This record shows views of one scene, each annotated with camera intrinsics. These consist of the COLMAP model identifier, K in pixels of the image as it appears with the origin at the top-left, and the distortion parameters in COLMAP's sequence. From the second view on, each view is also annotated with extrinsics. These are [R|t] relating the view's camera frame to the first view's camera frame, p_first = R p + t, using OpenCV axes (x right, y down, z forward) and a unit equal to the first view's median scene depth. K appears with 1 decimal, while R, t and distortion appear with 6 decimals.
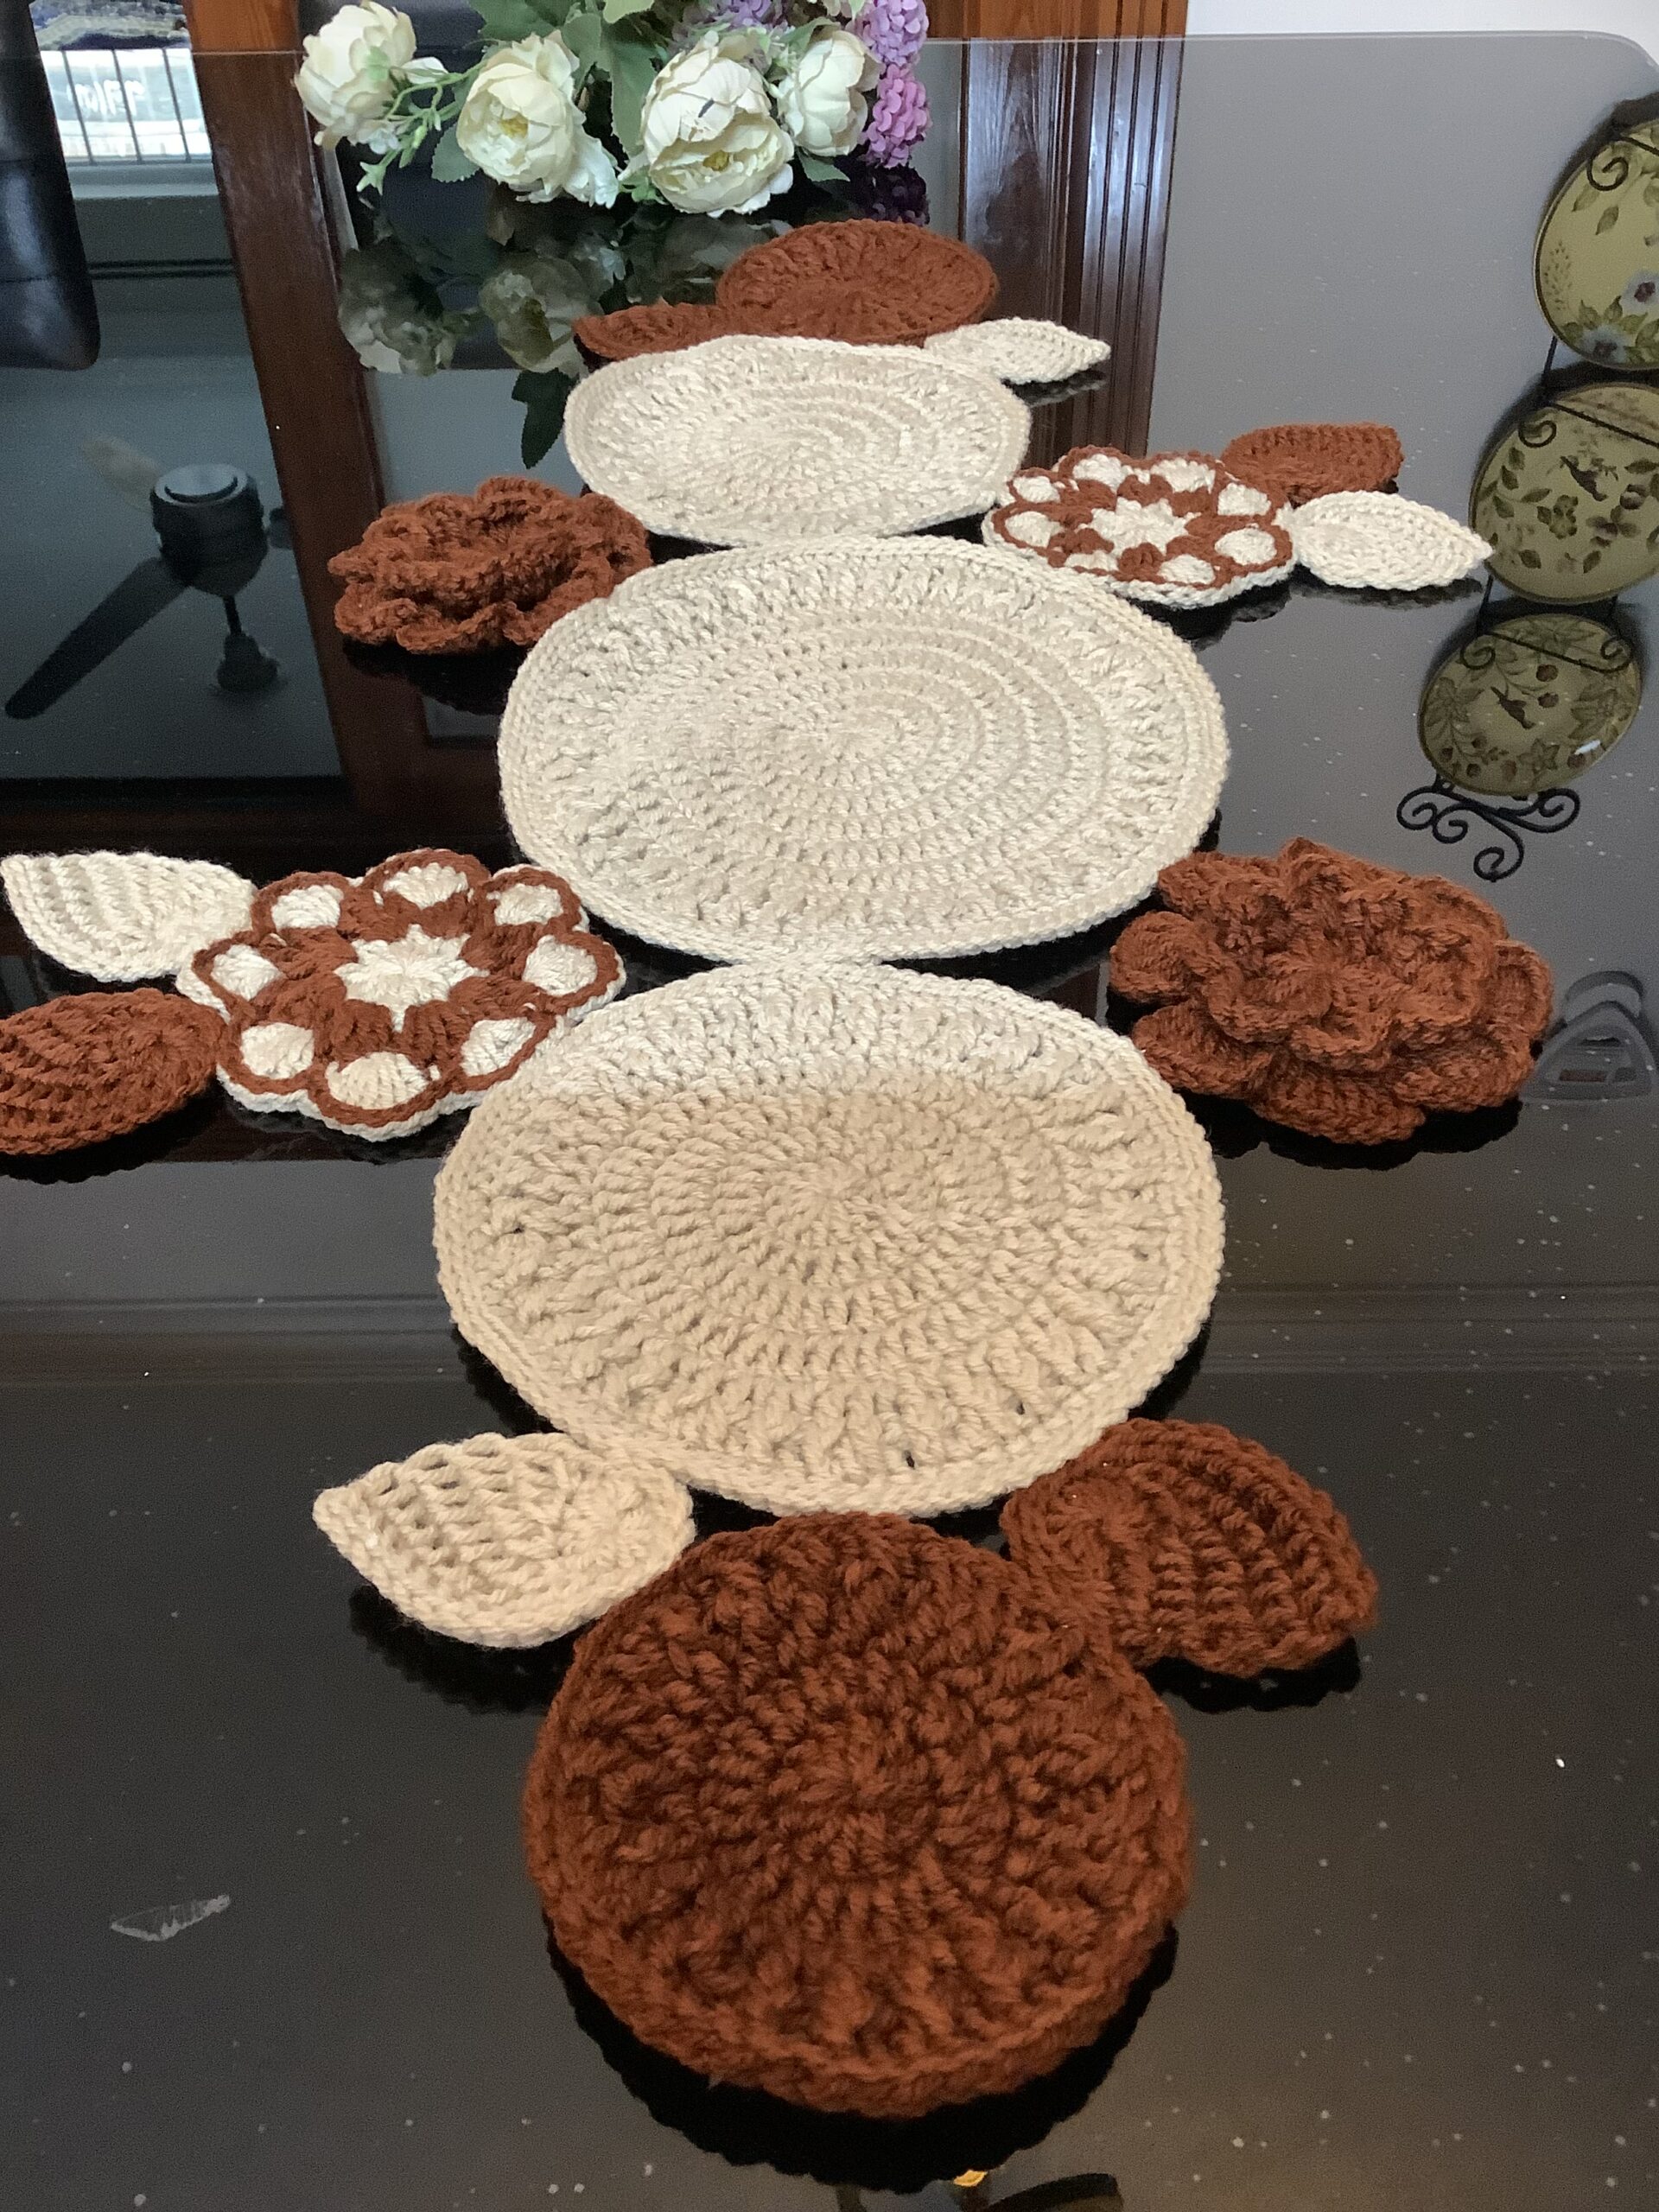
lens RADIAL K [[2019.4, 0, 810.4], [0, 2019.4, 1102.7], [0, 0, 1]] dist [0.012020, 0.000000]
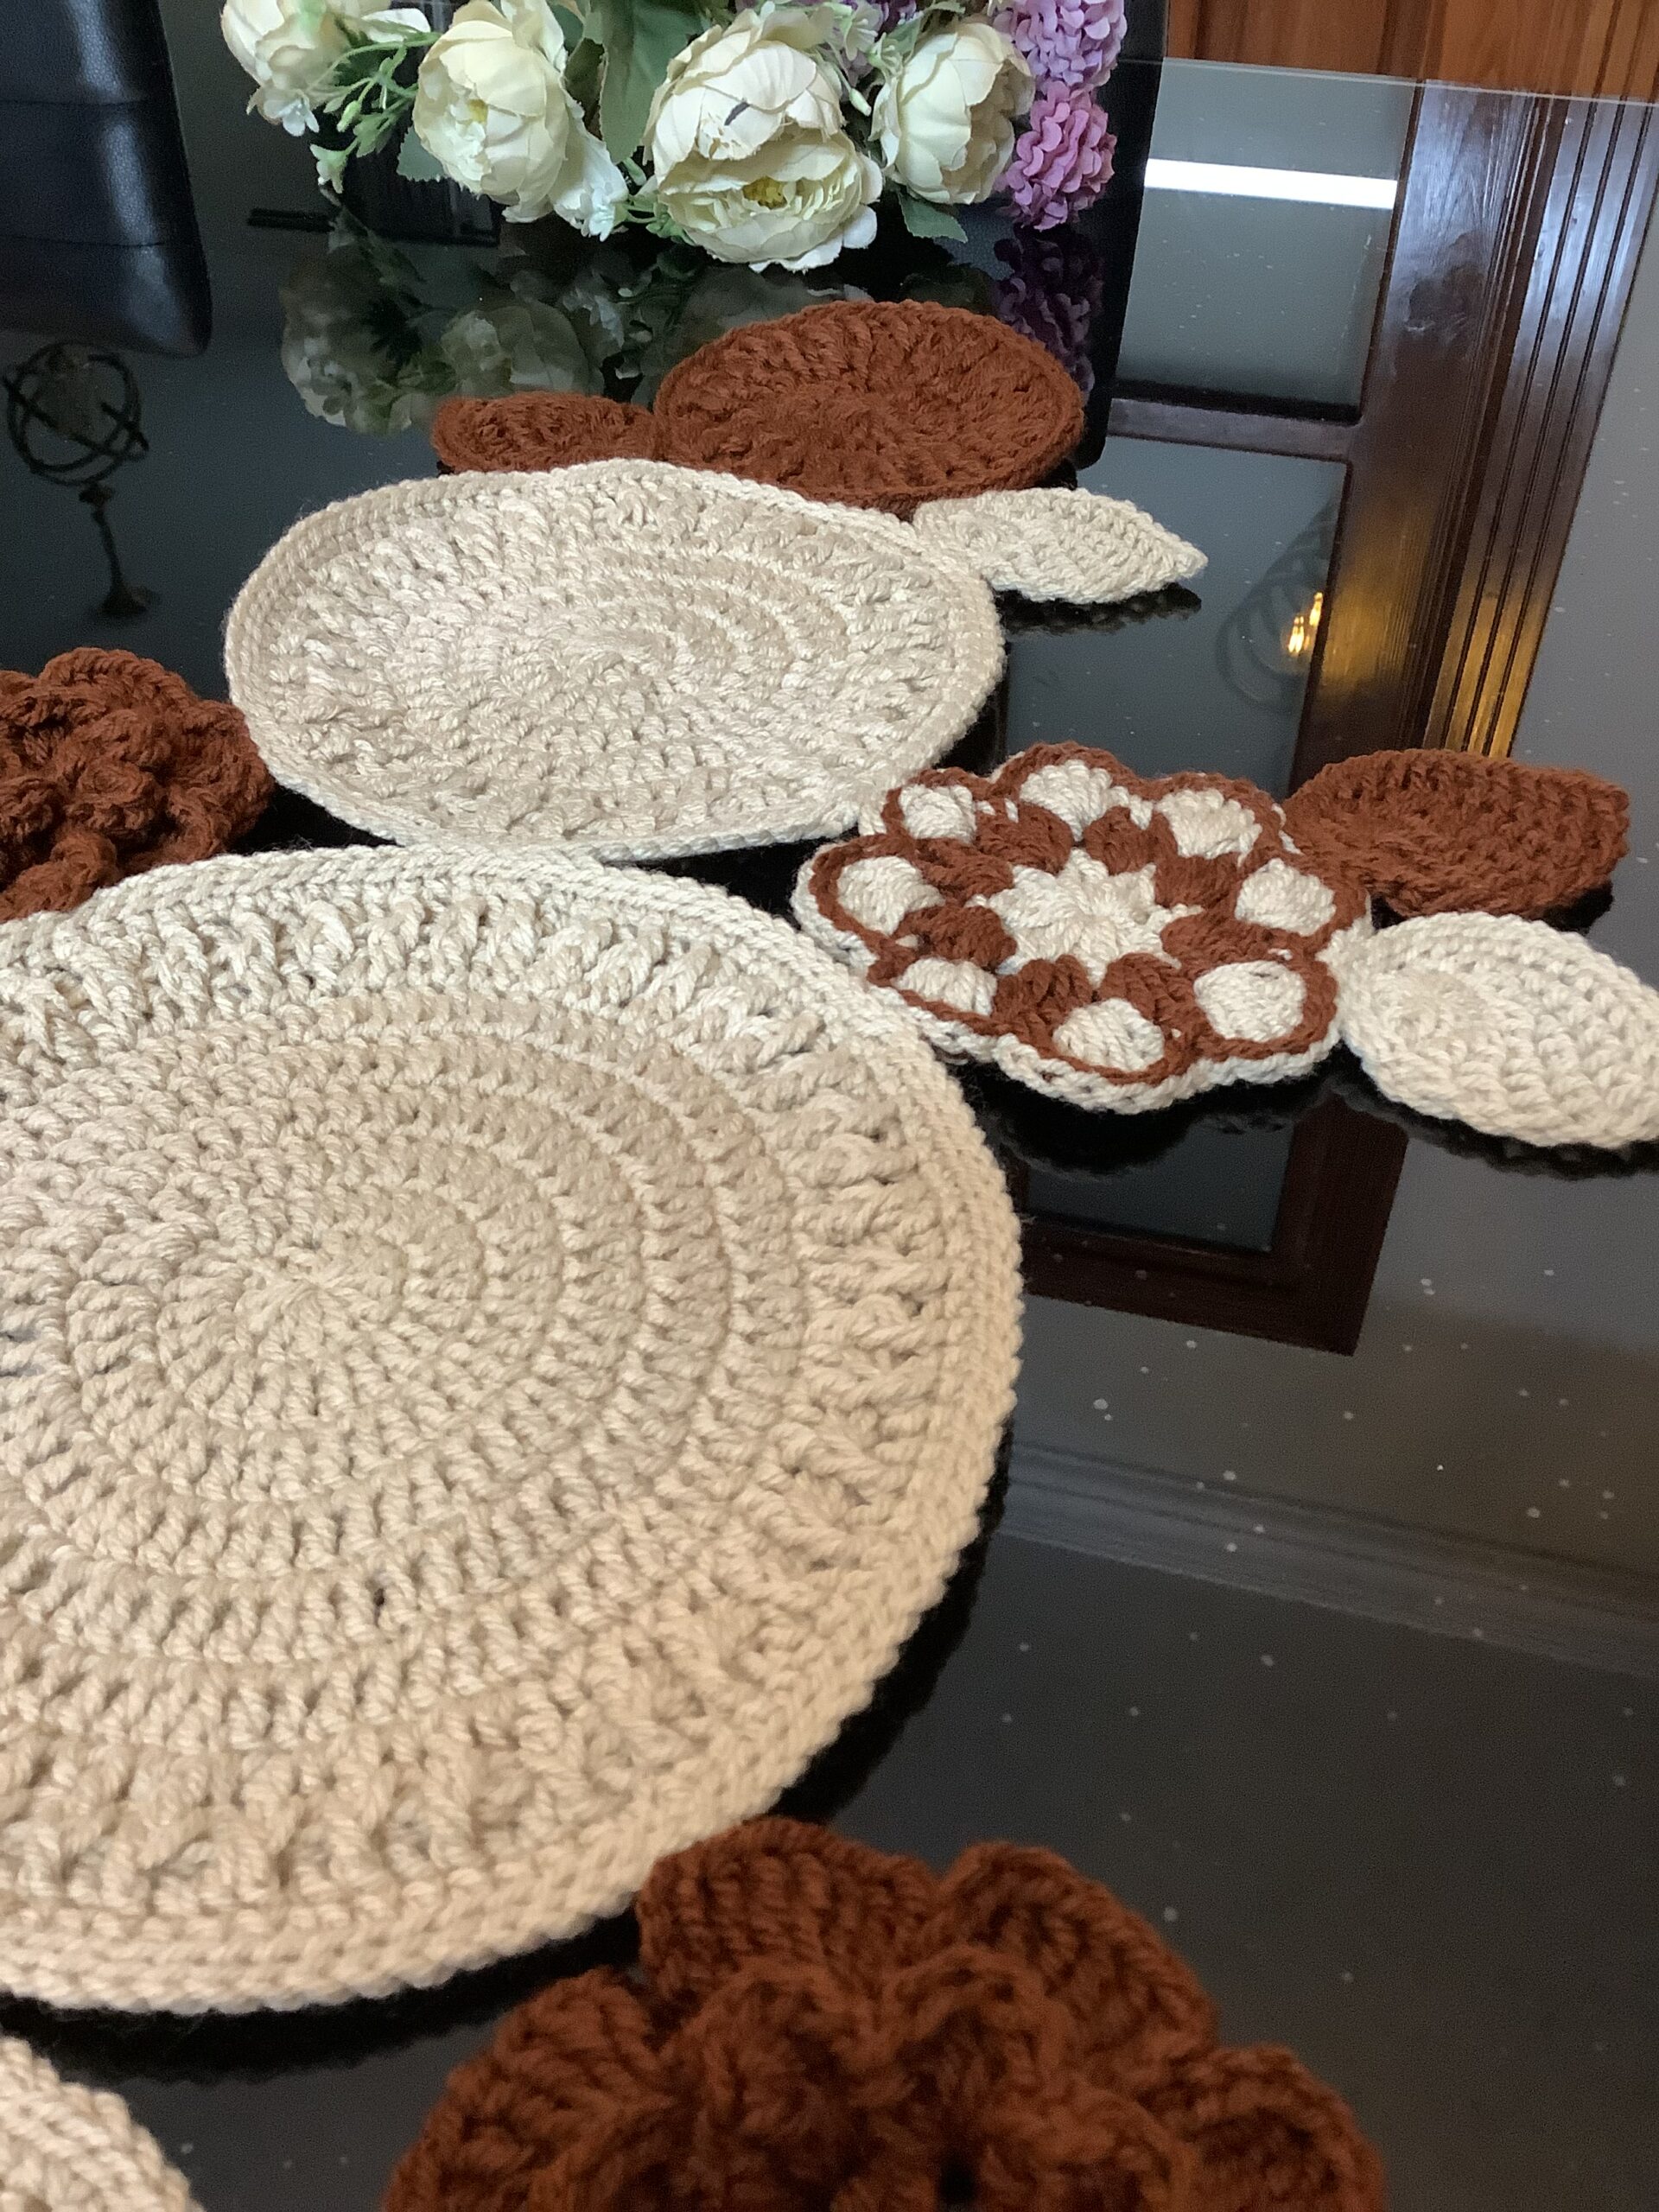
lens RADIAL K [[2019.4, 0, 809.9], [0, 2019.4, 1106.7], [0, 0, 1]] dist [0.012020, 0.000000]
pose [[0.965779, 0.189330, -0.177269, 0.162754], [-0.190756, 0.981595, 0.009123, -0.183374], [0.175734, 0.025004, 0.984120, 0.361309]]
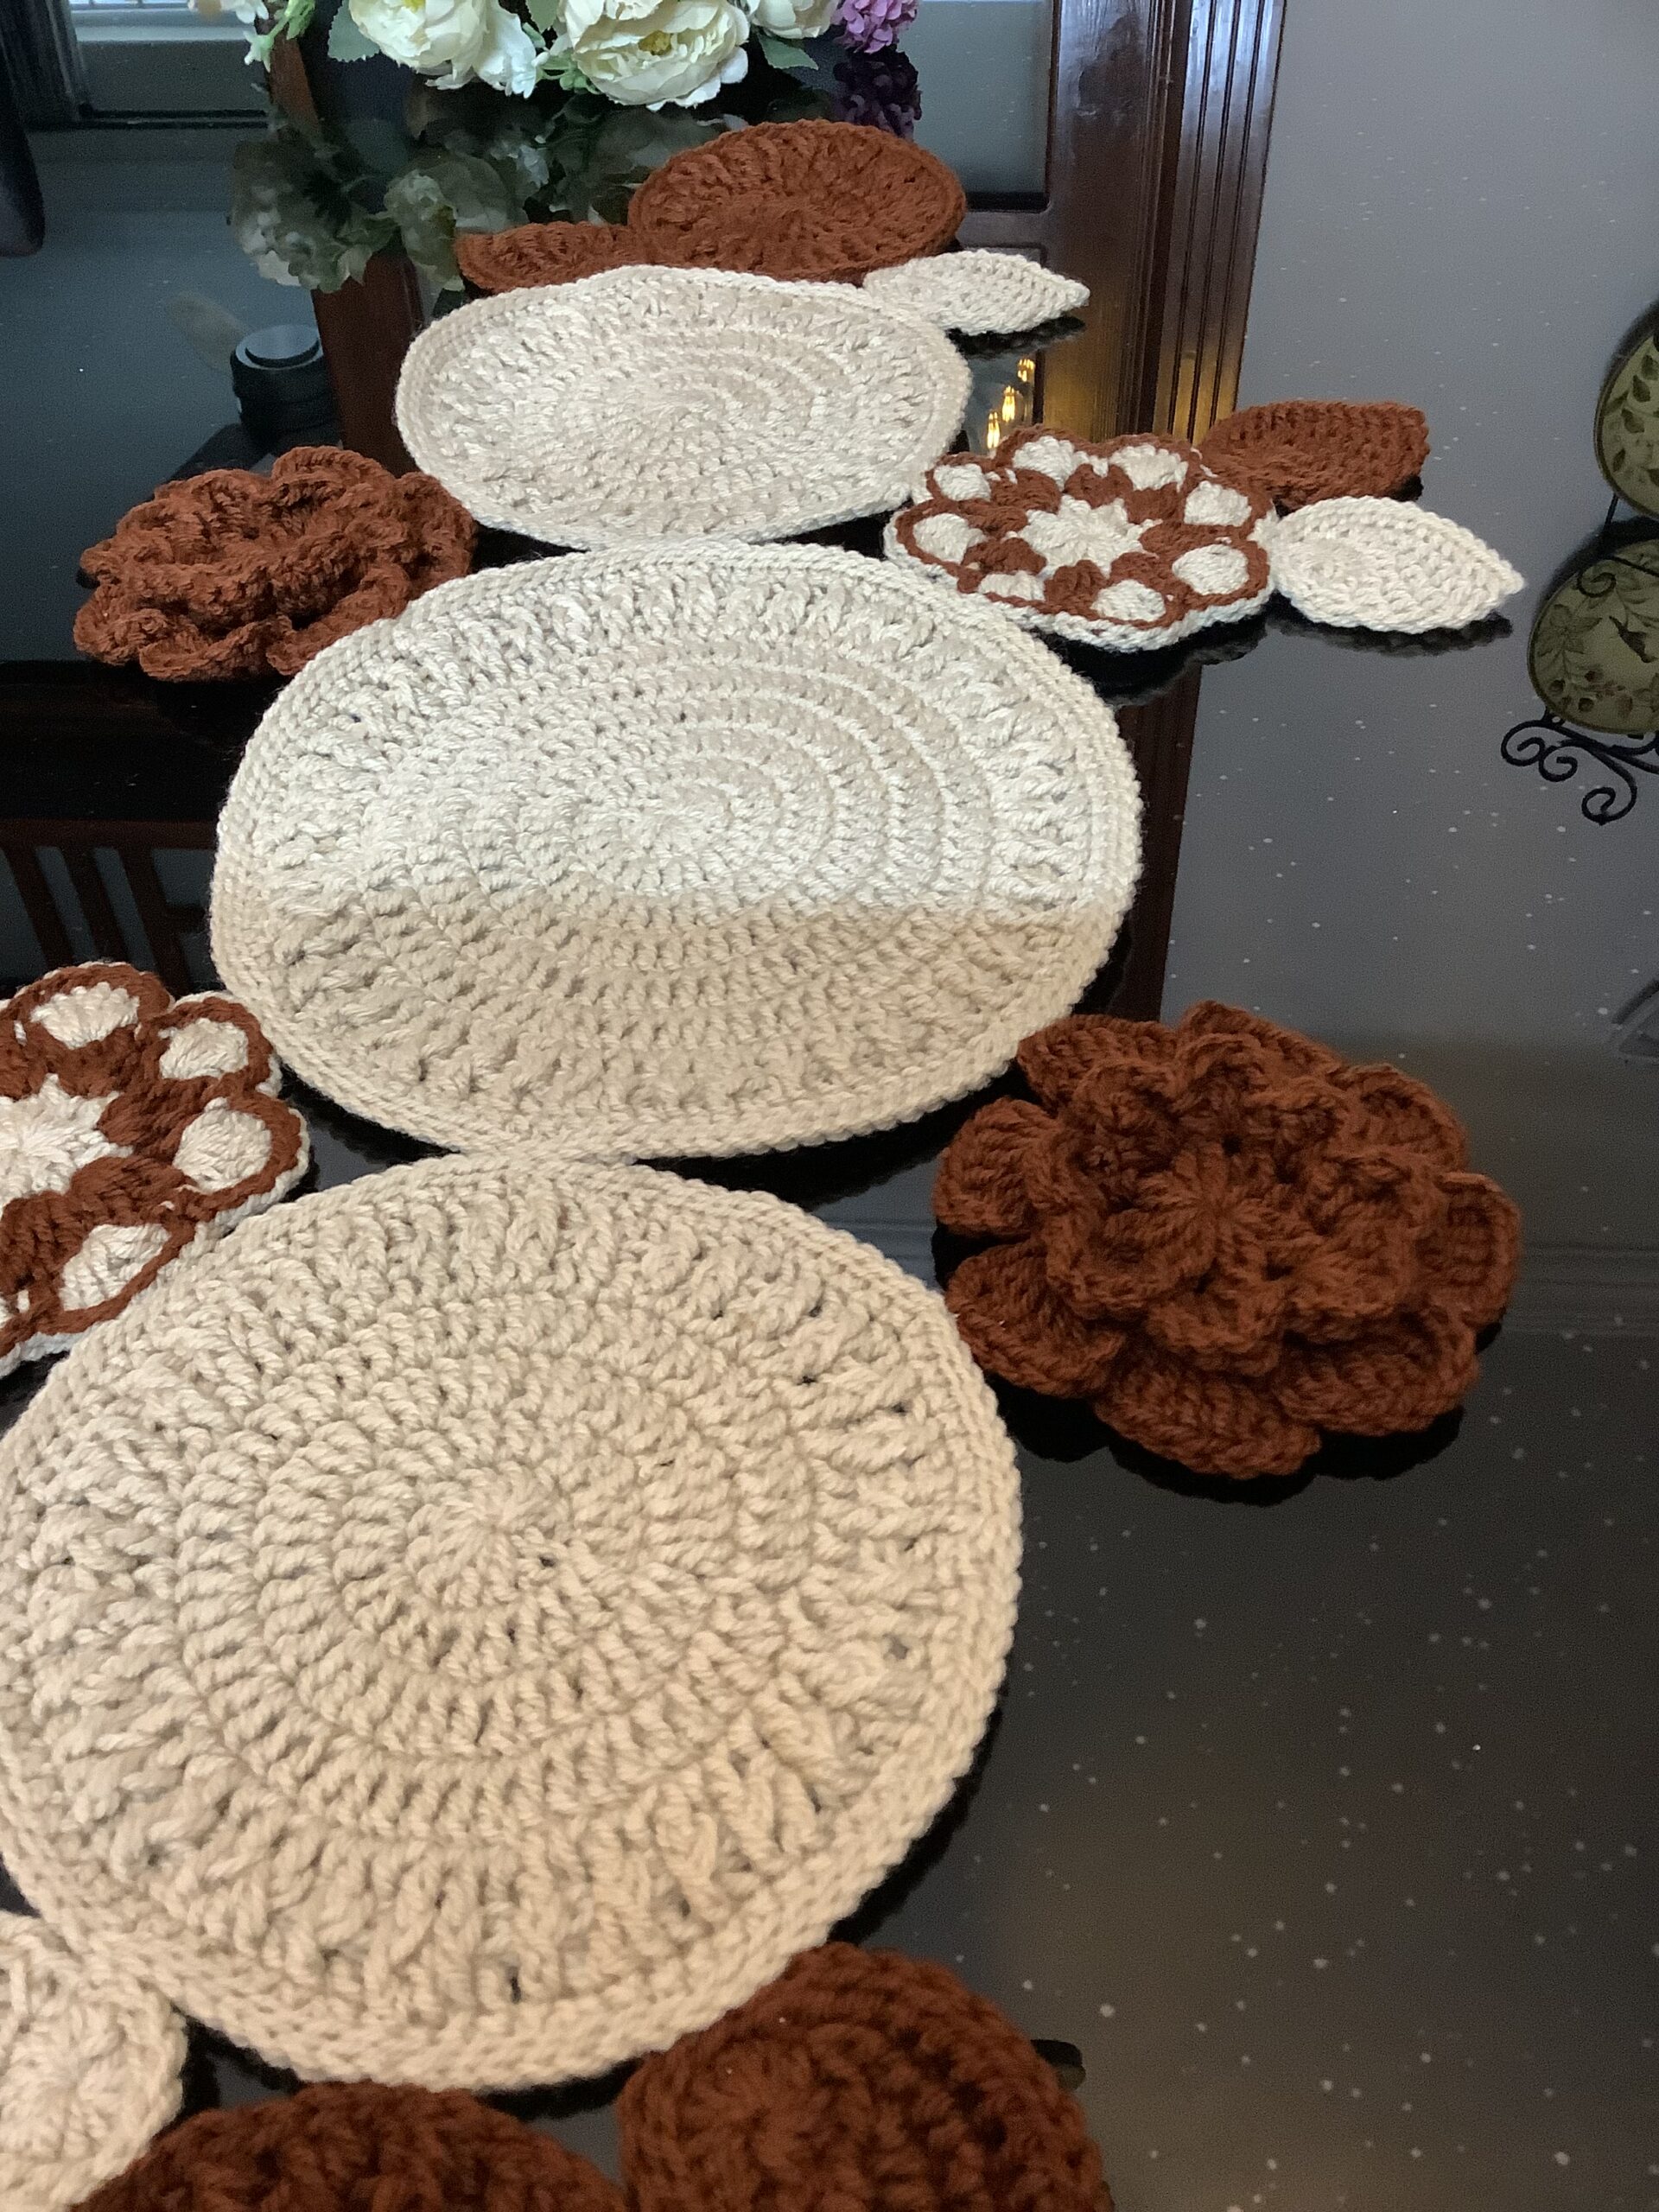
lens RADIAL K [[2019.4, 0, 824.7], [0, 2019.4, 1083.9], [0, 0, 1]] dist [0.012020, 0.000000]
pose [[0.998203, 0.040363, -0.044281, 0.085741], [-0.037953, 0.997820, 0.053985, -0.087896], [0.046363, -0.052207, 0.997559, 0.151104]]
